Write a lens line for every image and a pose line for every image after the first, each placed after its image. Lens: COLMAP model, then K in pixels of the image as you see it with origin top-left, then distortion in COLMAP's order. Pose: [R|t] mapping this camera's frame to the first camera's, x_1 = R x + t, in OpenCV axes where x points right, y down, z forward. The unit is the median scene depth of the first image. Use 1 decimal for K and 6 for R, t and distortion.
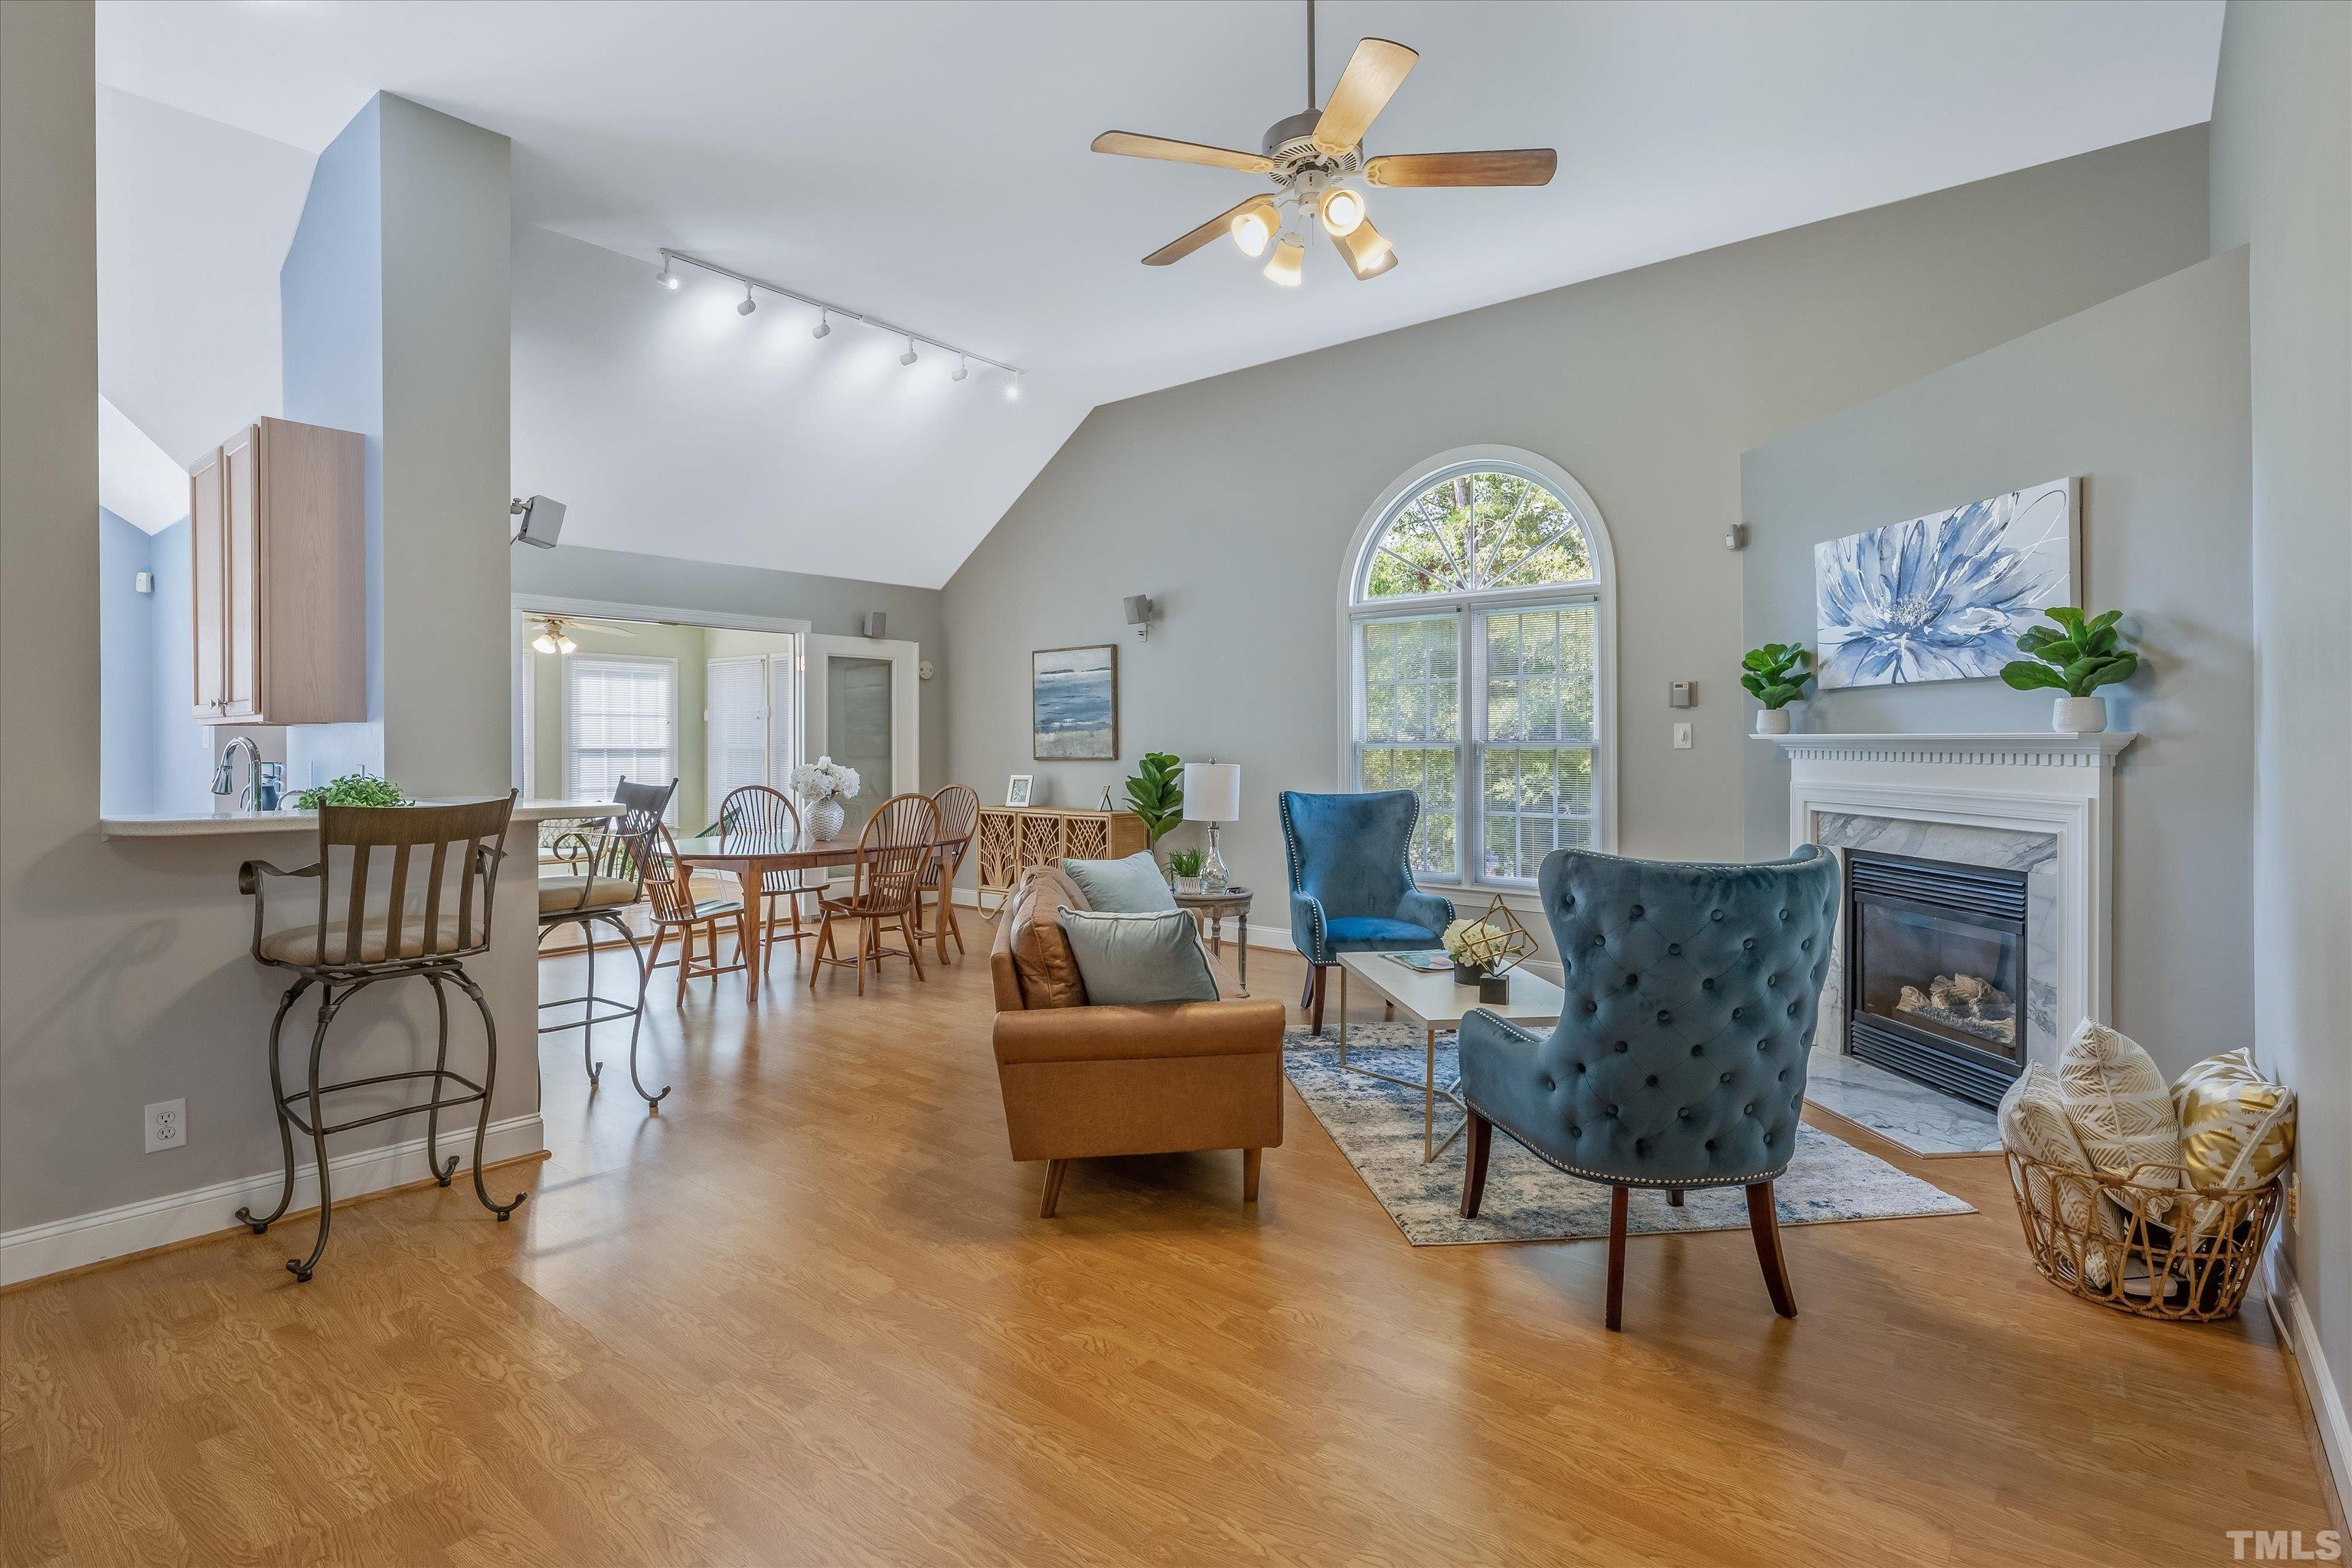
lens RADIAL K [[1126.7, 0, 1231.7], [0, 1126.7, 773.6], [0, 0, 1]] dist [0.018891, -0.000345]
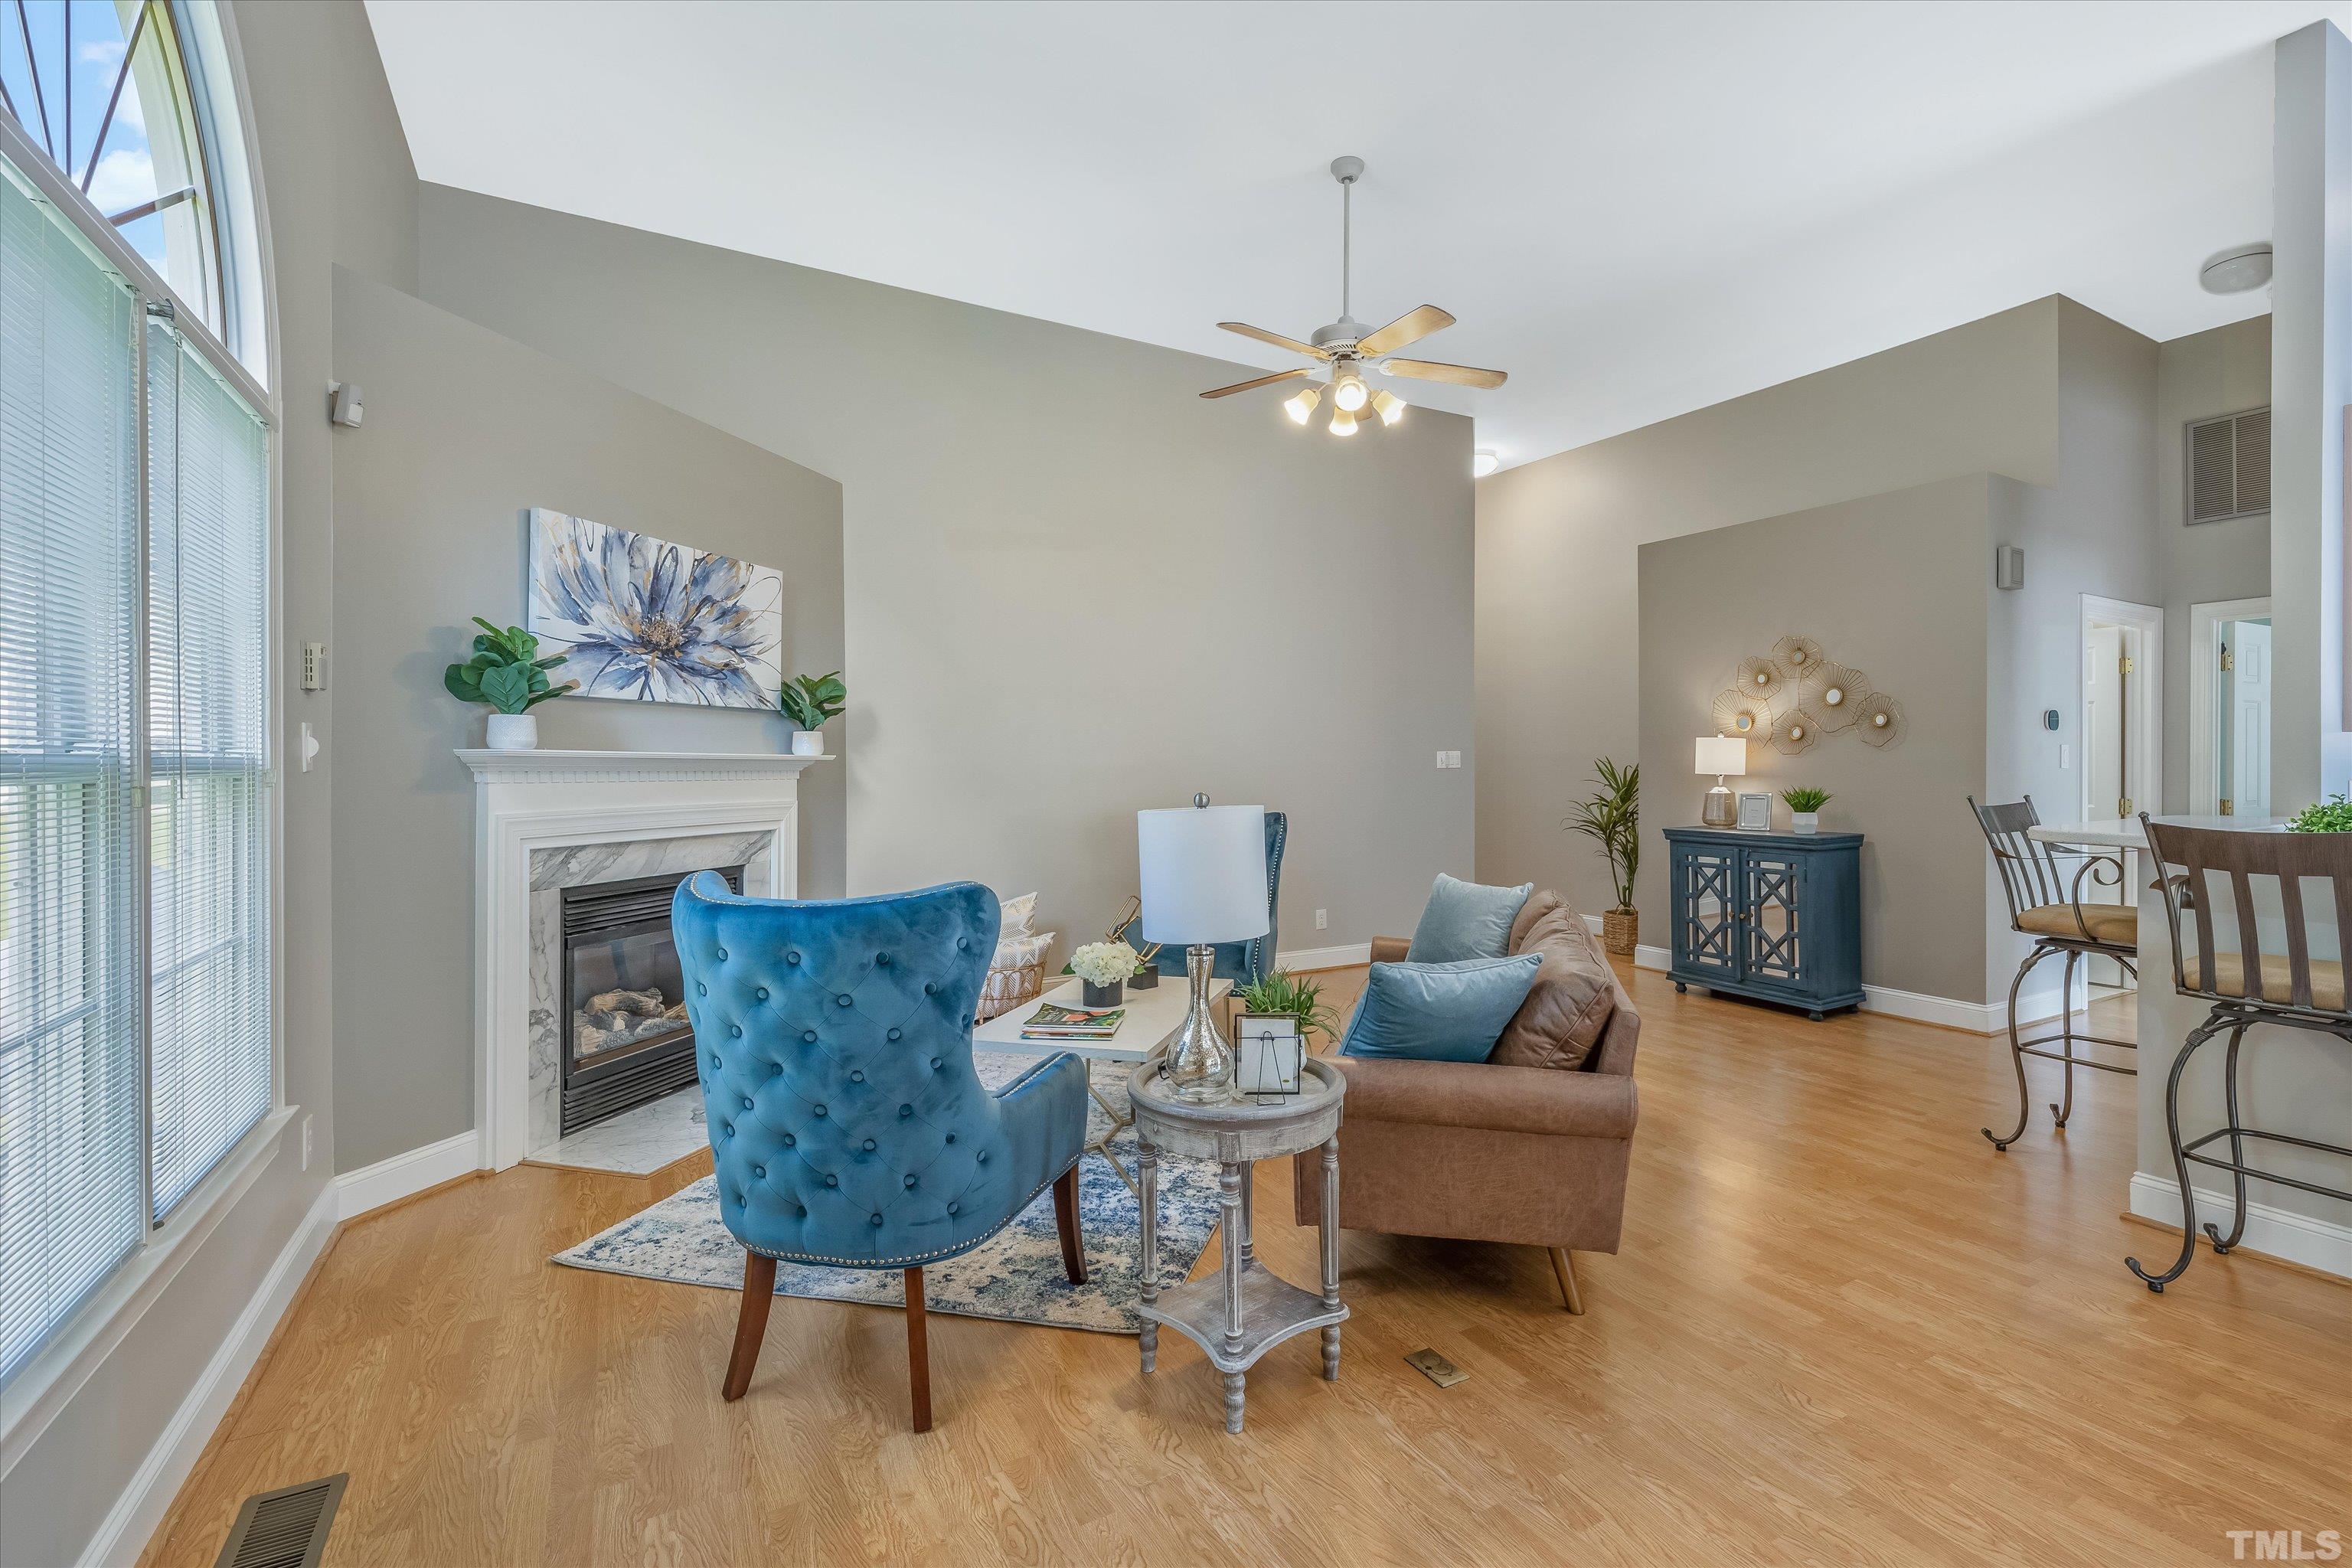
lens RADIAL K [[1126.7, 0, 1177.9], [0, 1126.7, 773.2], [0, 0, 1]] dist [0.018891, -0.000345]
pose [[-0.901352, -0.005954, 0.433046, -0.245069], [0.010384, 0.999321, 0.035353, -0.047501], [-0.432962, 0.036362, -0.900678, 1.691420]]
